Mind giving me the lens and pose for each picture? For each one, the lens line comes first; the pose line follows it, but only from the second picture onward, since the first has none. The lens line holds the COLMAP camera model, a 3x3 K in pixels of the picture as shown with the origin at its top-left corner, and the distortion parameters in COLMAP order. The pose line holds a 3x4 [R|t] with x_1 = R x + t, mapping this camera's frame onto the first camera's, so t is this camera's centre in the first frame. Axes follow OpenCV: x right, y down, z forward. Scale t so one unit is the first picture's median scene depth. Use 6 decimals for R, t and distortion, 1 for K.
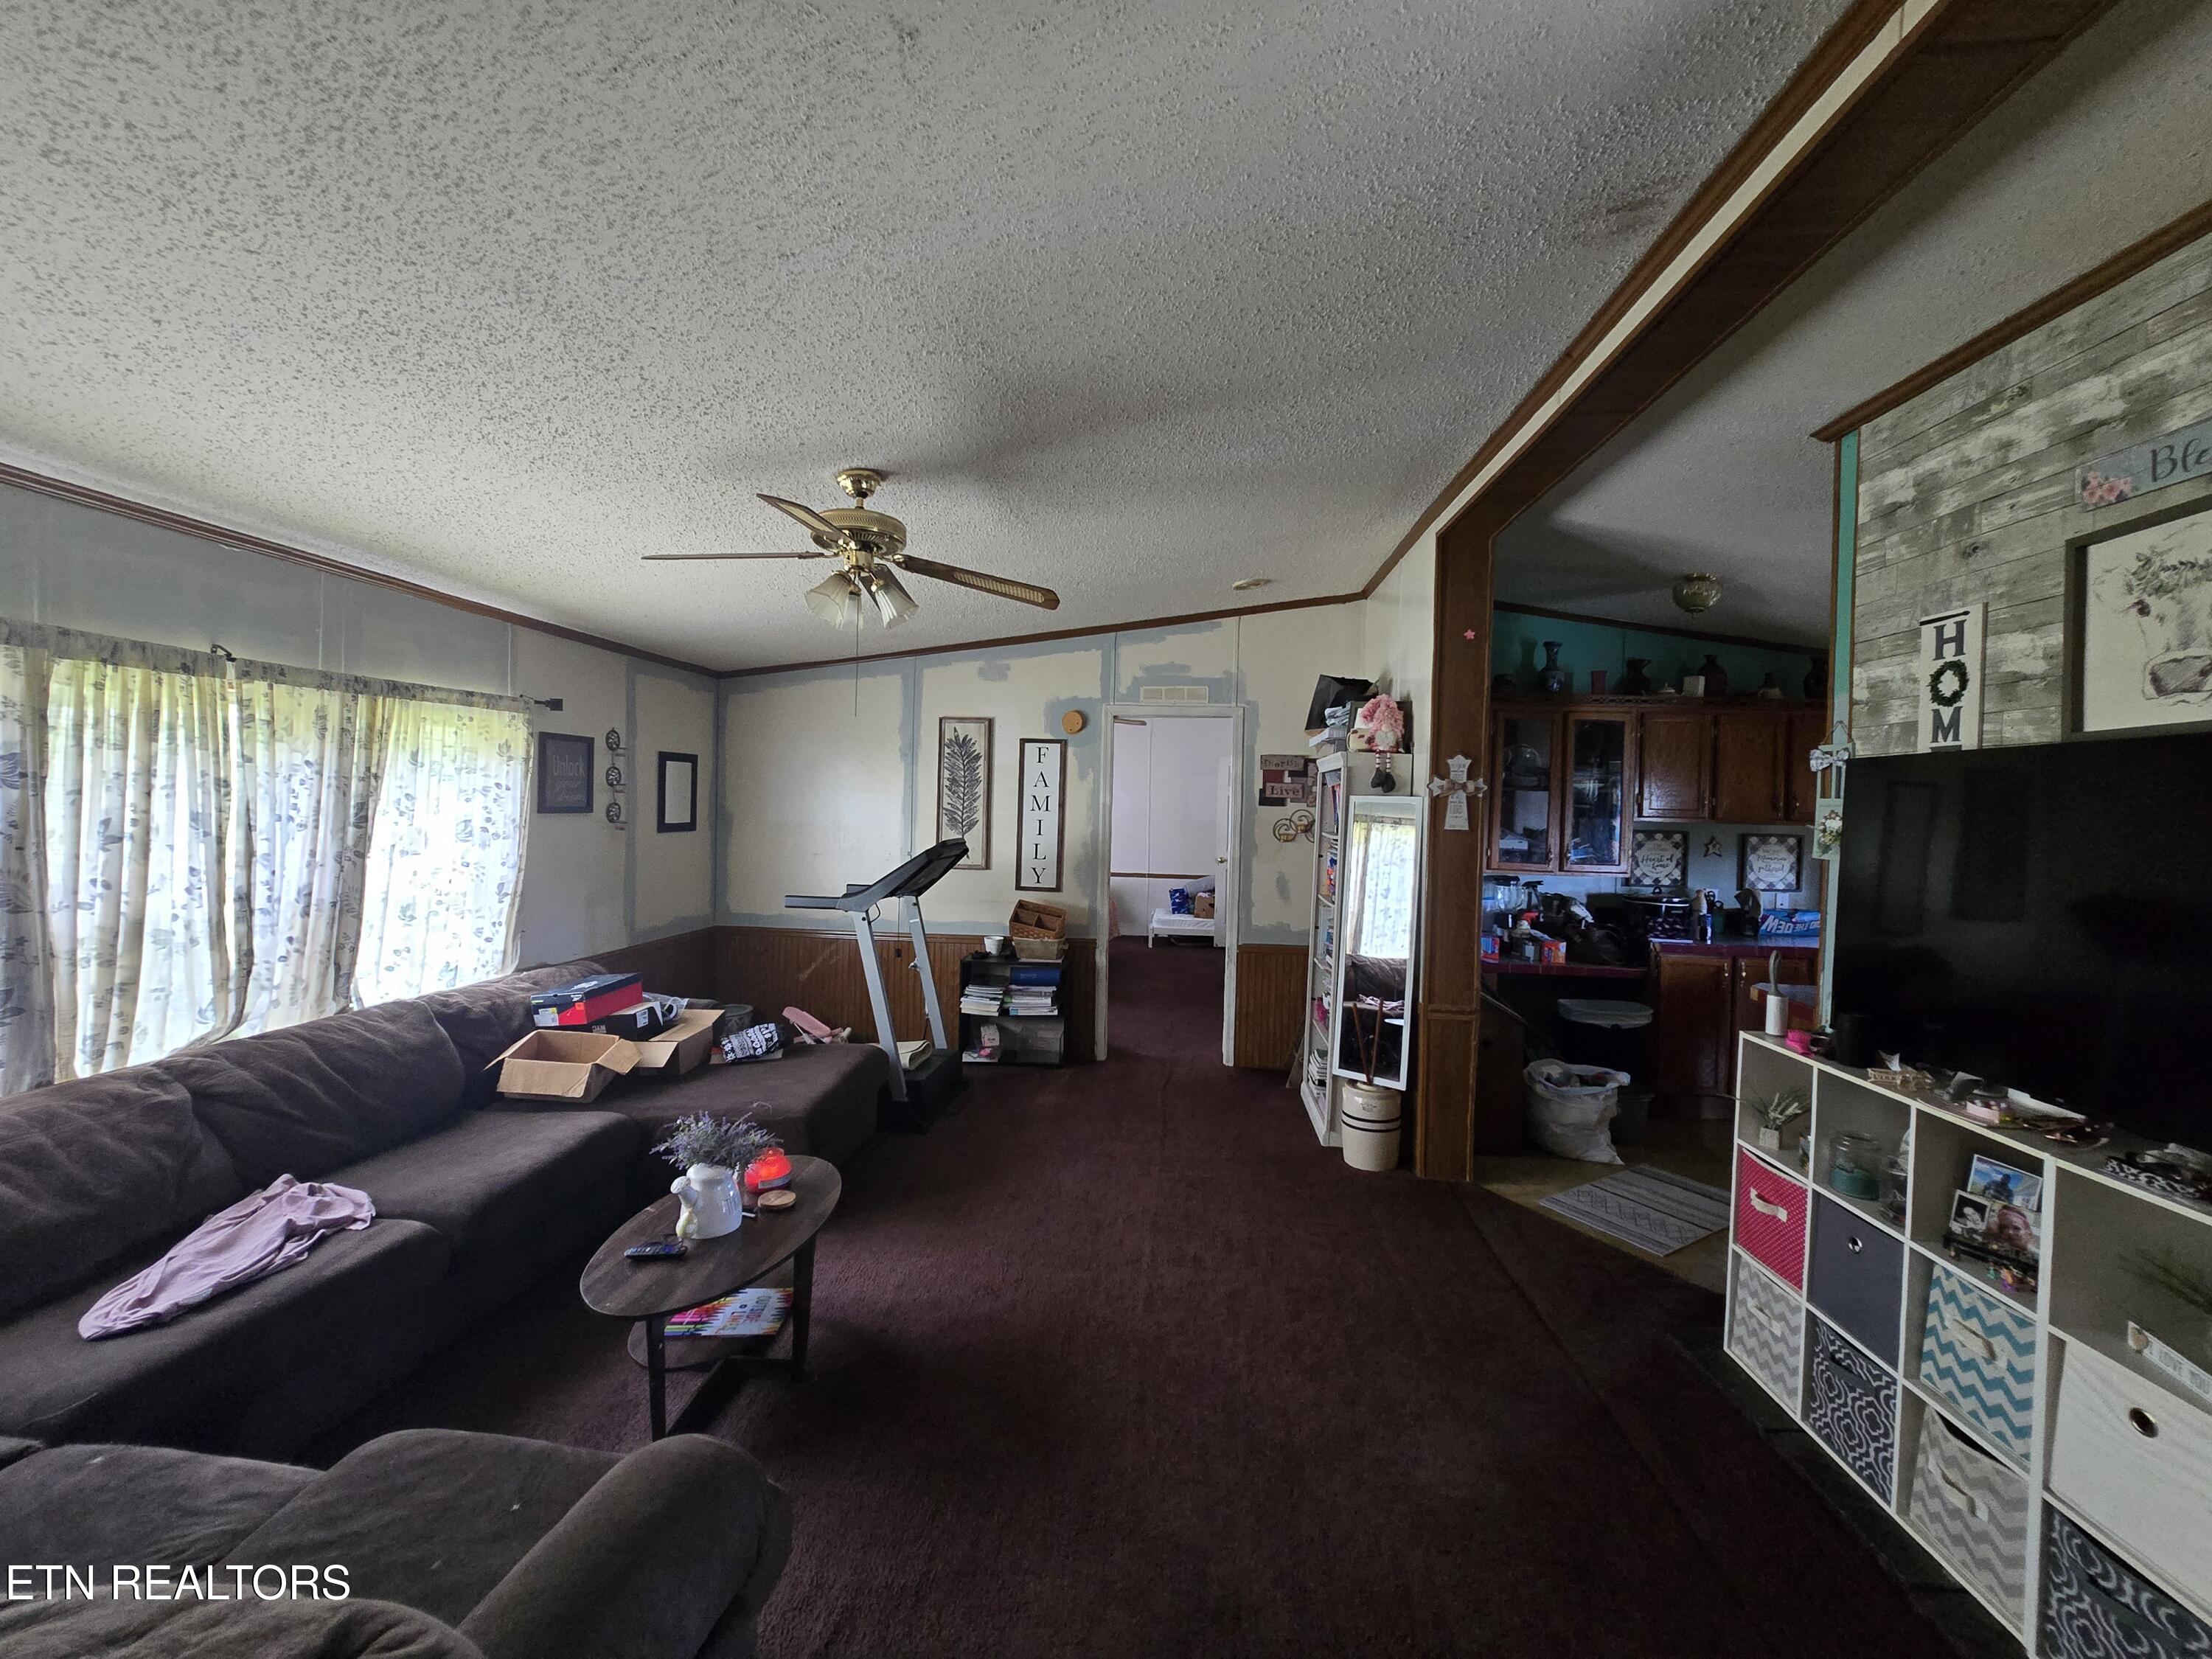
lens RADIAL K [[898.8, 0, 1110.0], [0, 898.8, 819.9], [0, 0, 1]] dist [-0.004248, 0.001511]
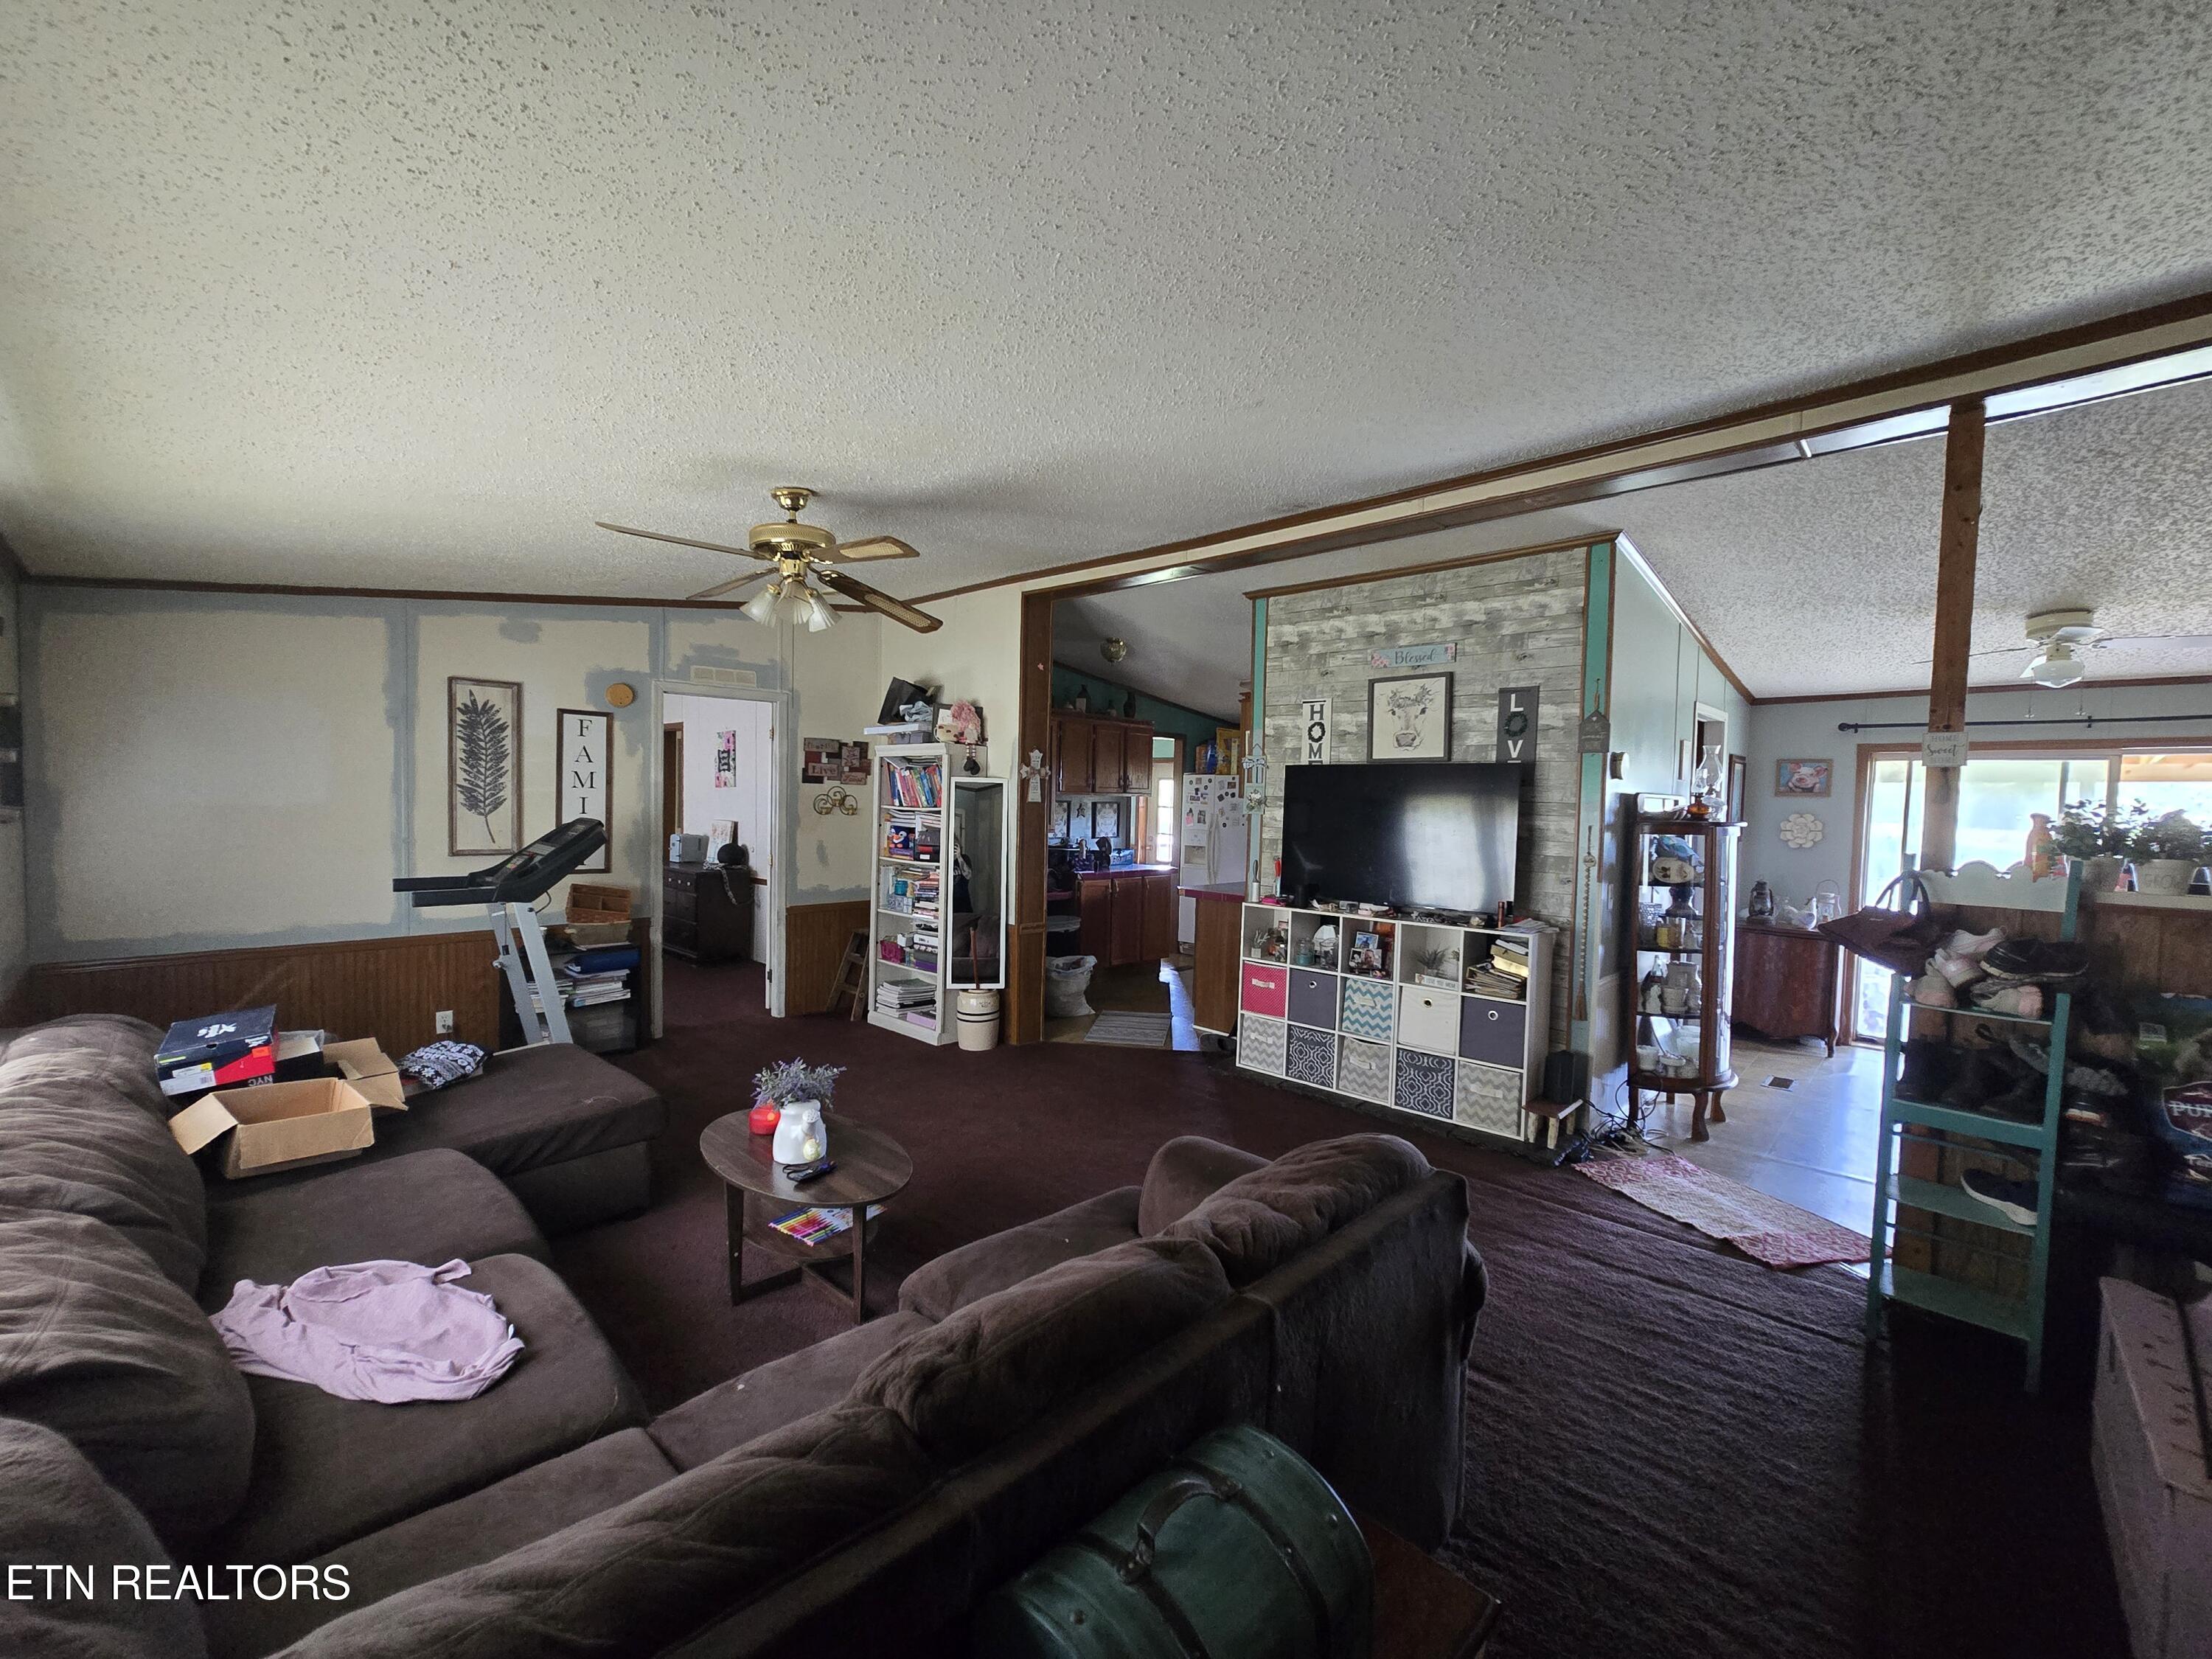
lens RADIAL K [[898.8, 0, 1101.1], [0, 898.8, 832.6], [0, 0, 1]] dist [-0.004248, 0.001511]
pose [[0.646527, -0.039775, 0.761853, -0.772668], [0.005550, 0.998859, 0.047440, -0.008962], [-0.762871, -0.026443, 0.646010, -0.021651]]
